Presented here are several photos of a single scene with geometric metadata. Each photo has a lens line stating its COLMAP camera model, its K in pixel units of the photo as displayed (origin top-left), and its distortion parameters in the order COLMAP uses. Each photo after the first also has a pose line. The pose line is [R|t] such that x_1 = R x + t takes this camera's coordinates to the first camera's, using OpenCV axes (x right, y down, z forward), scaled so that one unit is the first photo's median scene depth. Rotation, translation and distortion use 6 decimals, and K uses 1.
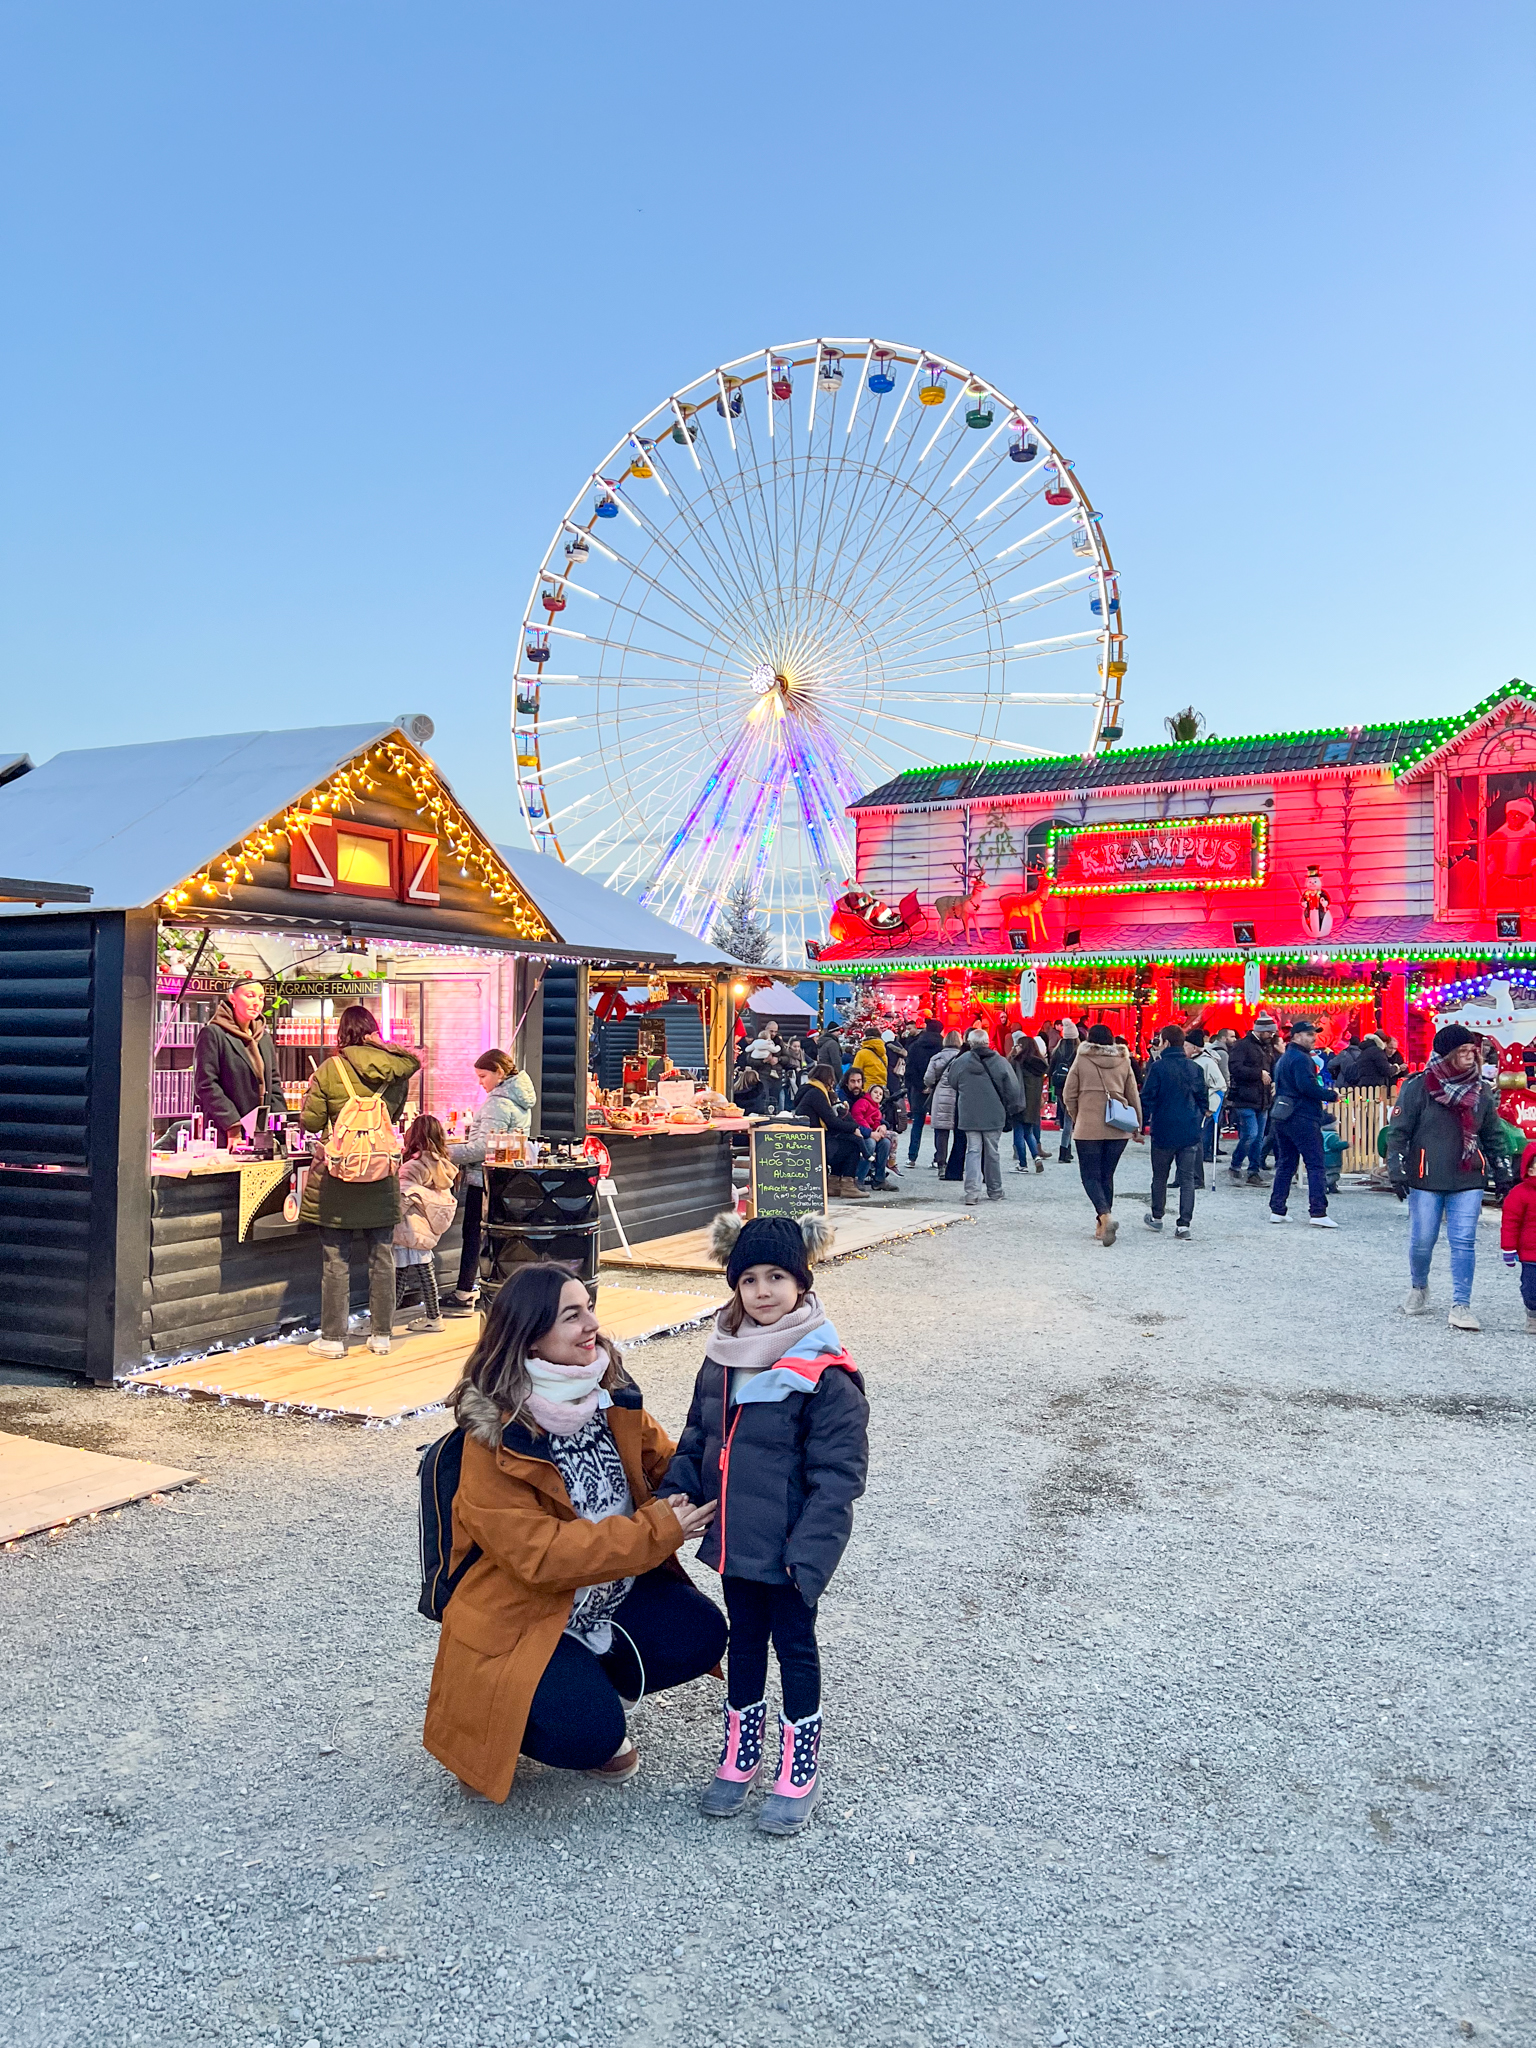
lens RADIAL K [[1558.3, 0, 761.4], [0, 1558.3, 1026.4], [0, 0, 1]] dist [-0.010174, -0.027394]
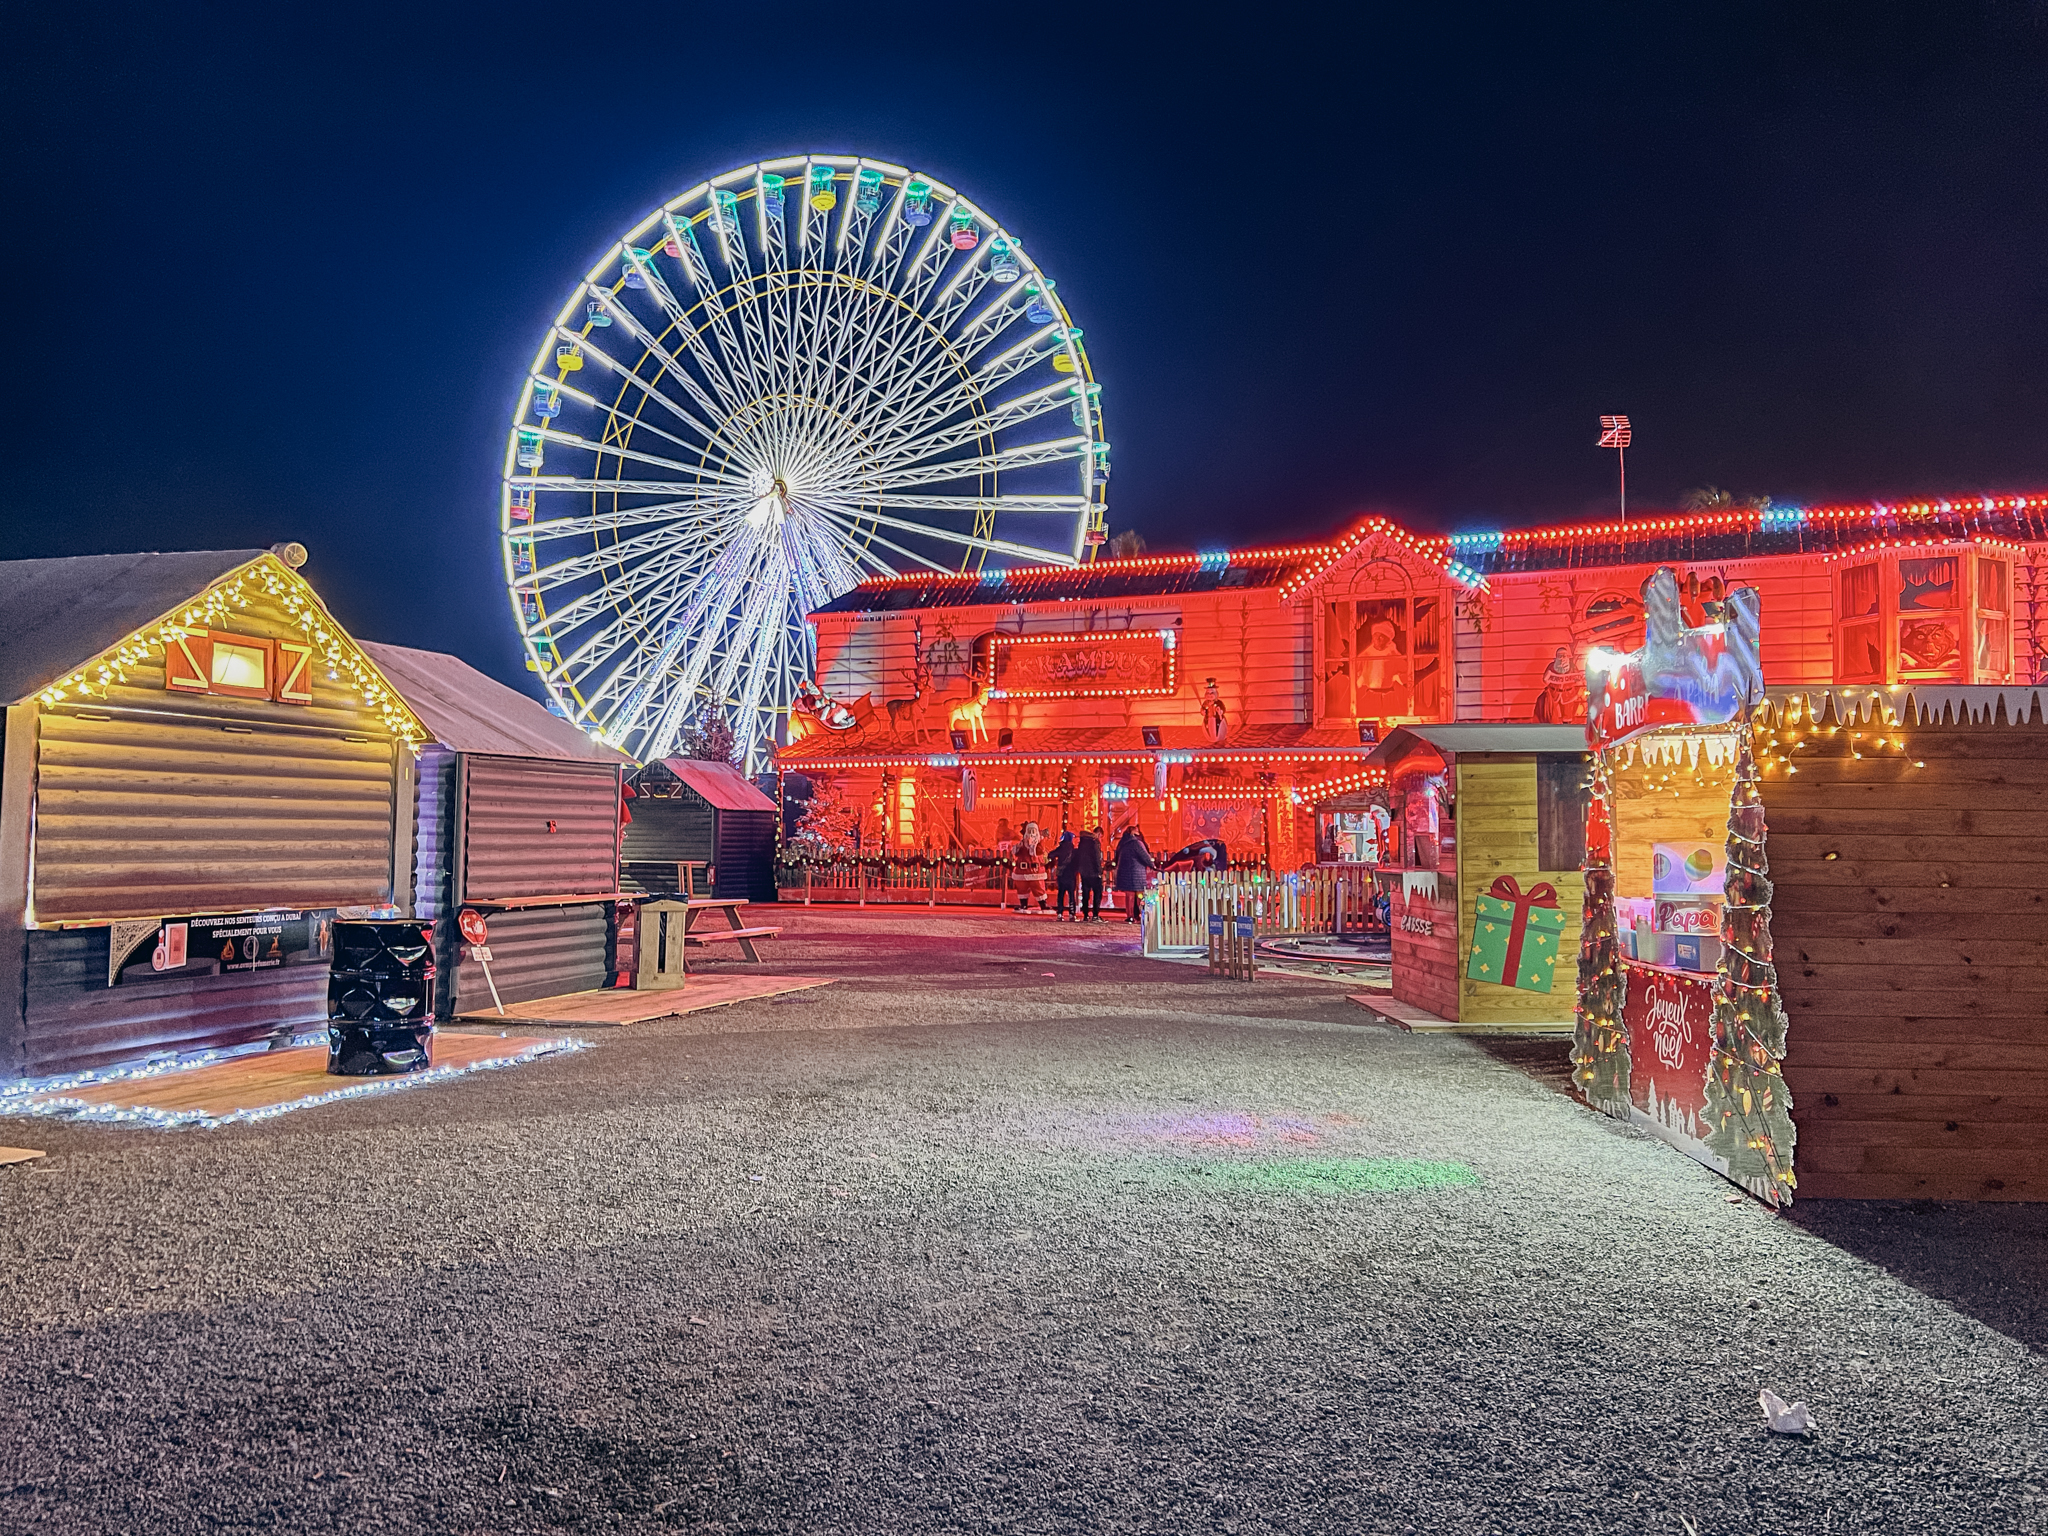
lens RADIAL K [[1558.3, 0, 1034.5], [0, 1558.3, 768.1], [0, 0, 1]] dist [-0.010174, -0.027394]
pose [[0.986577, 0.009366, 0.163029, 0.138391], [-0.003161, 0.999262, -0.038279, 0.012967], [-0.163267, 0.037250, 0.985878, -0.233568]]
